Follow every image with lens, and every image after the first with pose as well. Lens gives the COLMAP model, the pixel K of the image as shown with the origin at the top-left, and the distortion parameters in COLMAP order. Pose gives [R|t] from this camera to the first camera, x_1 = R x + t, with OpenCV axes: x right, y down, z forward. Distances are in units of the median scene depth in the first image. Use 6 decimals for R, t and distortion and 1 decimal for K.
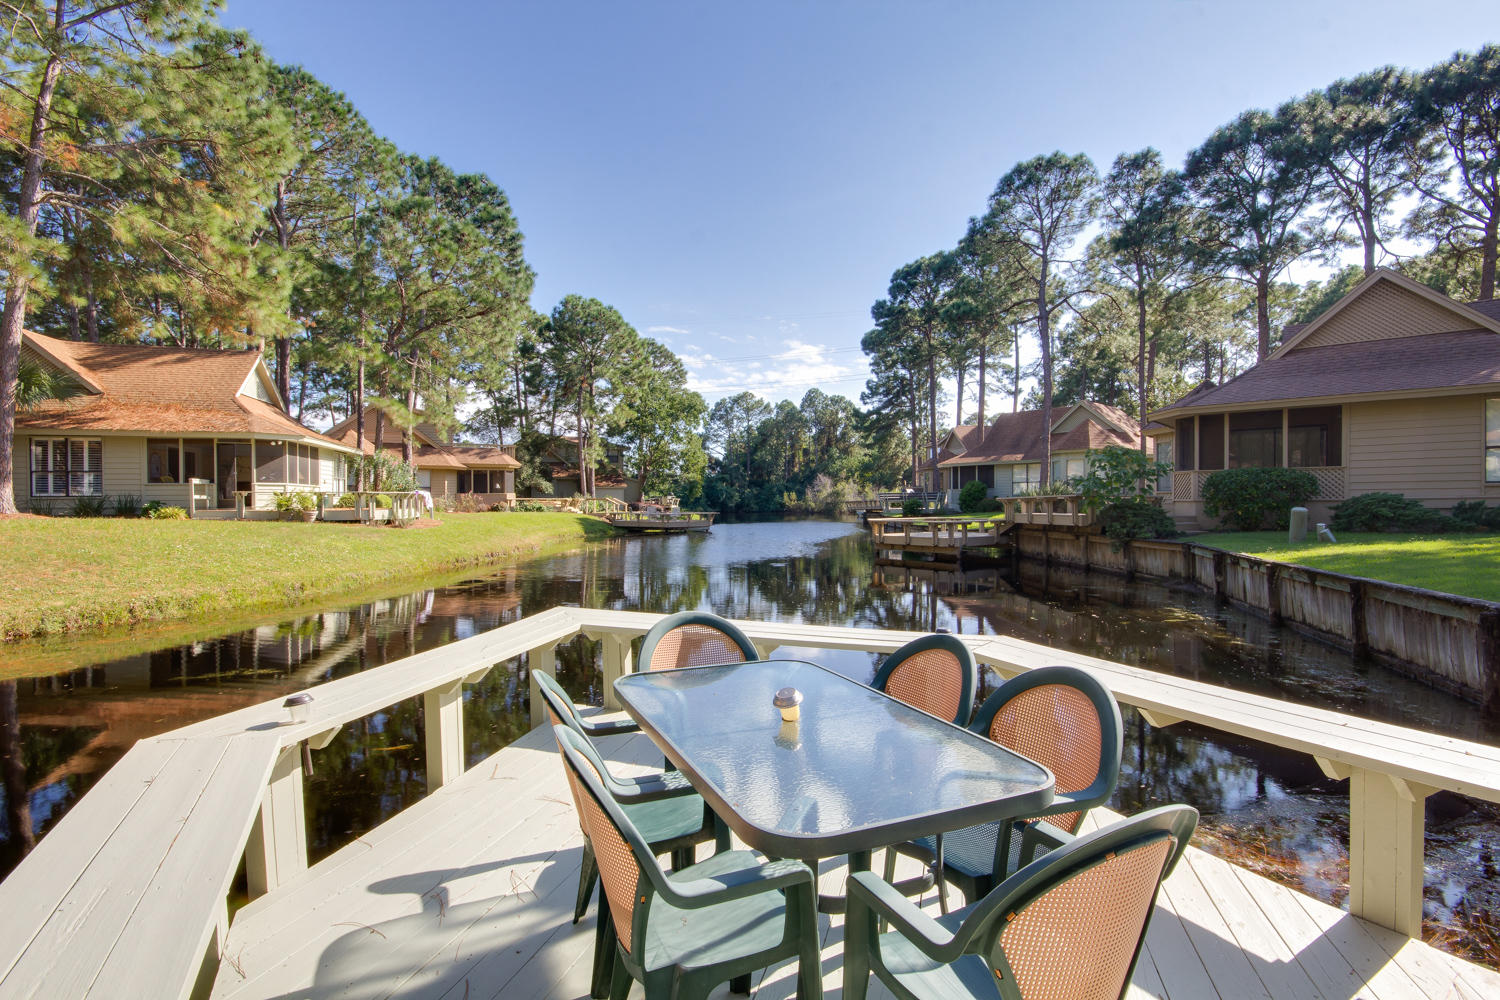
lens RADIAL K [[704.9, 0, 745.6], [0, 704.9, 505.5], [0, 0, 1]] dist [0.013264, -0.010438]
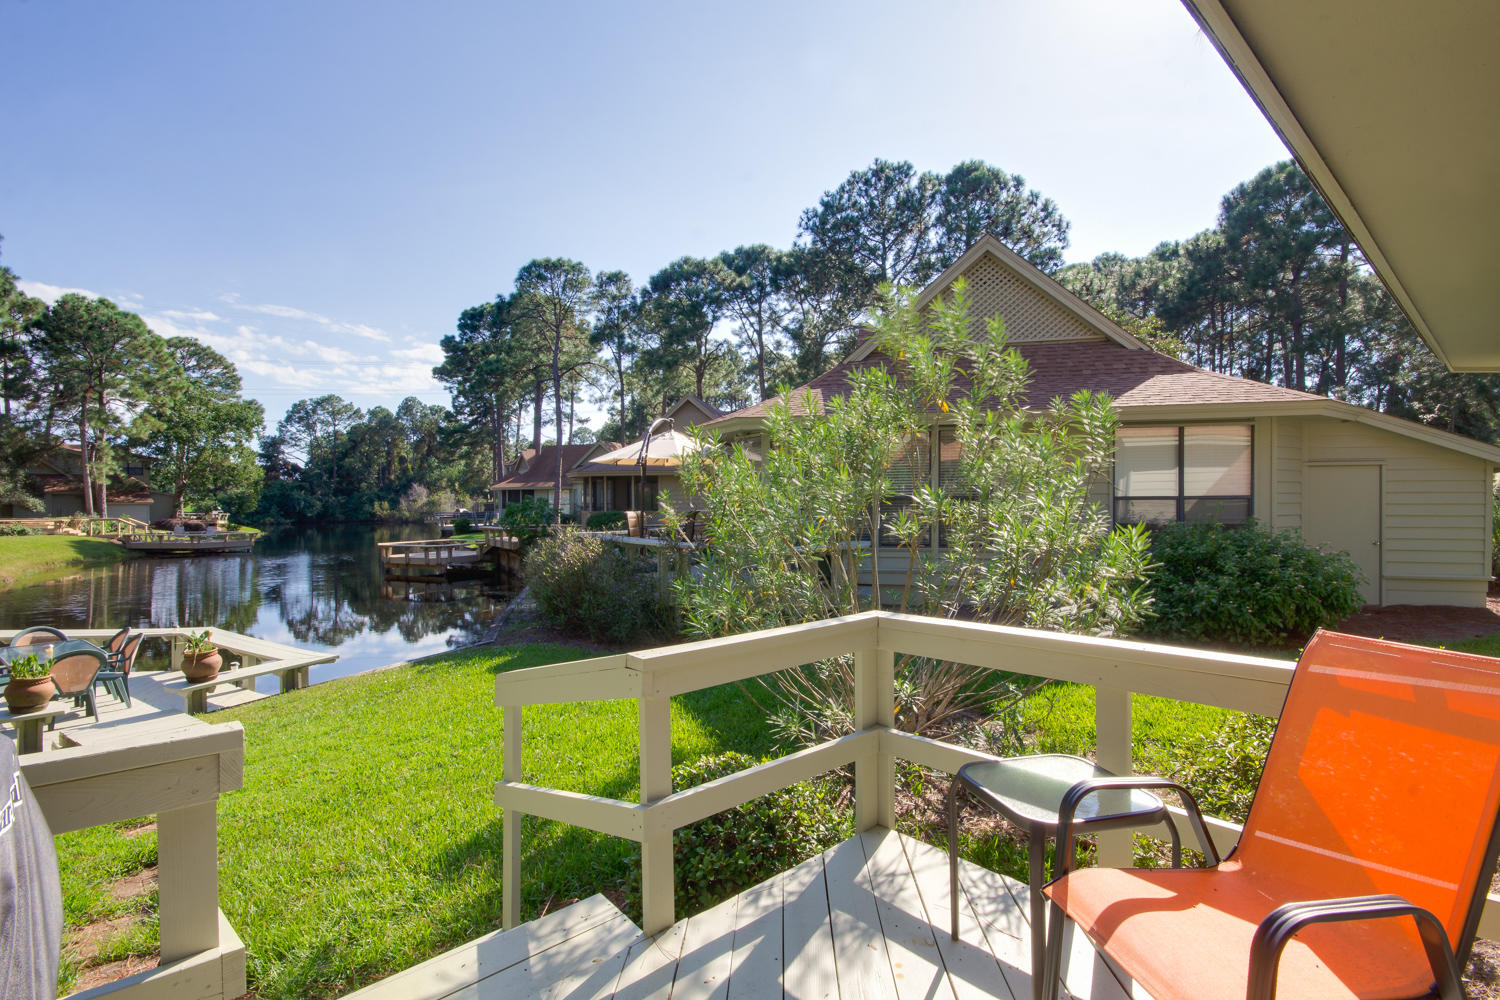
lens RADIAL K [[704.9, 0, 757.8], [0, 704.9, 502.7], [0, 0, 1]] dist [0.013264, -0.010438]
pose [[0.873113, 0.001015, 0.487517, 0.086915], [0.001110, 0.999991, -0.004072, -0.027264], [-0.487517, 0.004096, 0.873104, -0.238091]]
